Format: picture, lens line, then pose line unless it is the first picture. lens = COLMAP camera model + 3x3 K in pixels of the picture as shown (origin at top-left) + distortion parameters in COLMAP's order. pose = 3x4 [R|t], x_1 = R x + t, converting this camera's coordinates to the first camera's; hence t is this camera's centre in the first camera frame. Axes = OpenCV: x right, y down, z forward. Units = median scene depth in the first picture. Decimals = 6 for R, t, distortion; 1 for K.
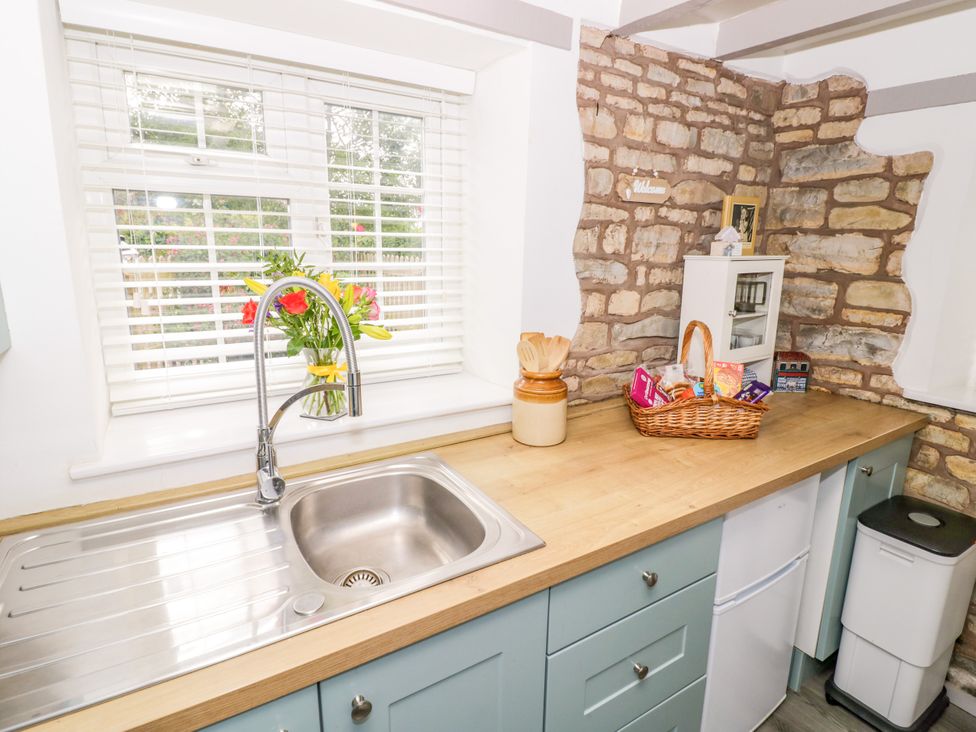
lens RADIAL K [[507.7, 0, 488.9], [0, 507.7, 355.7], [0, 0, 1]] dist [-0.001063, -0.012311]
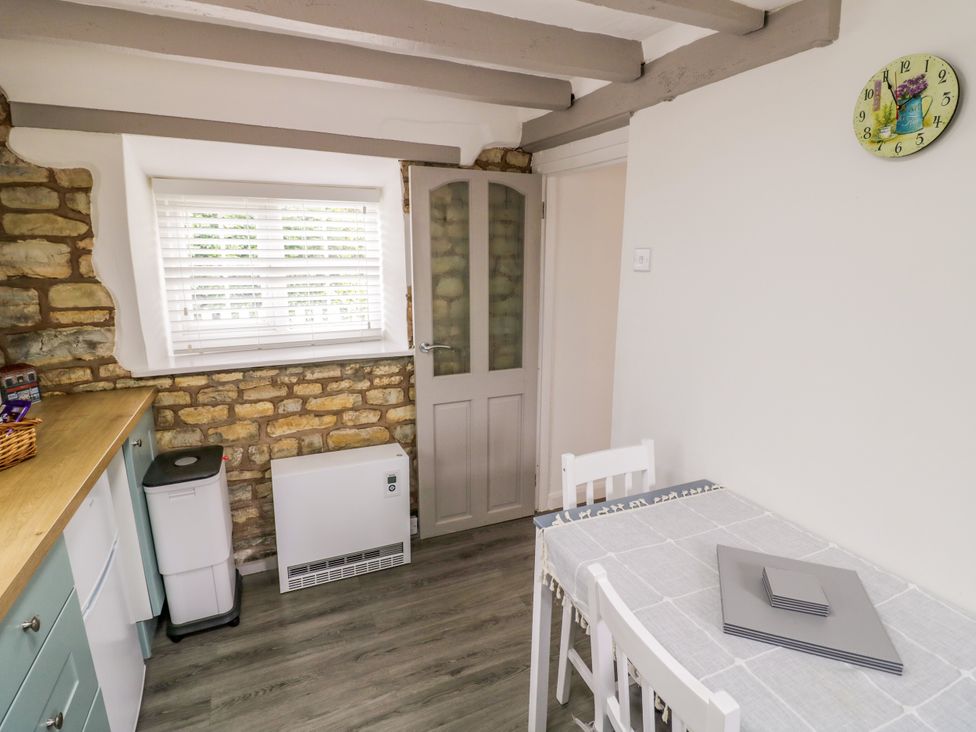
lens RADIAL K [[507.7, 0, 488.9], [0, 507.7, 355.7], [0, 0, 1]] dist [-0.001063, -0.012311]
pose [[0.133210, -0.218671, 0.966663, -0.205716], [0.211200, 0.959216, 0.187882, -0.013866], [-0.968323, 0.179131, 0.173961, -0.026662]]
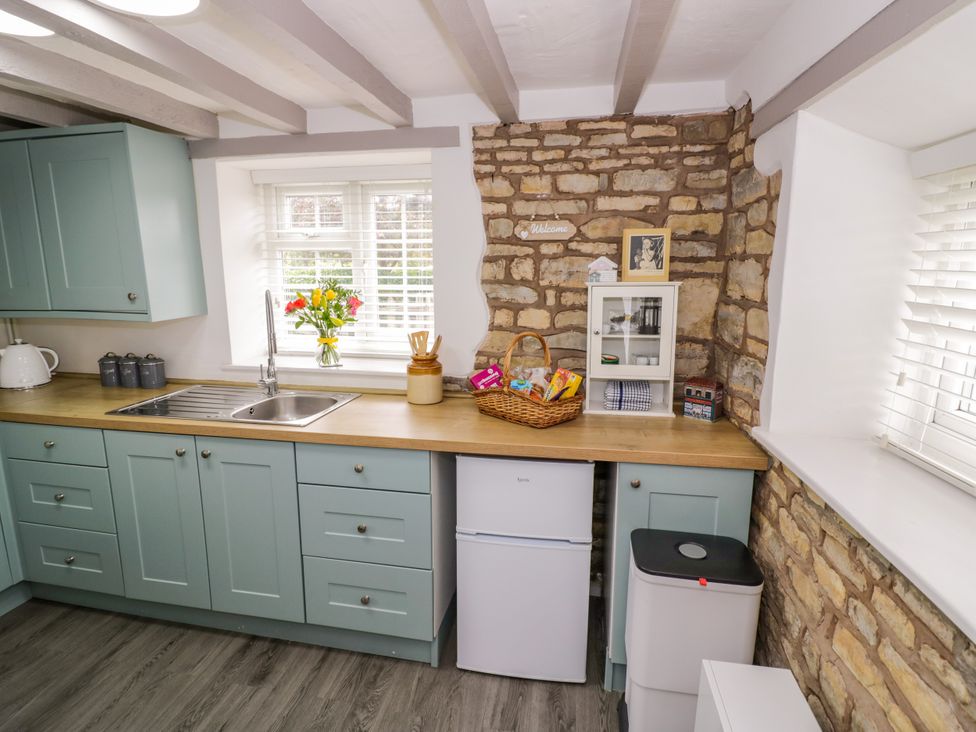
lens RADIAL K [[507.7, 0, 488.9], [0, 507.7, 355.7], [0, 0, 1]] dist [-0.001063, -0.012311]
pose [[0.747716, 0.098438, -0.656681, 1.050164], [-0.132013, 0.991246, -0.001725, 0.005363], [0.650763, 0.087980, 0.754166, -0.023073]]
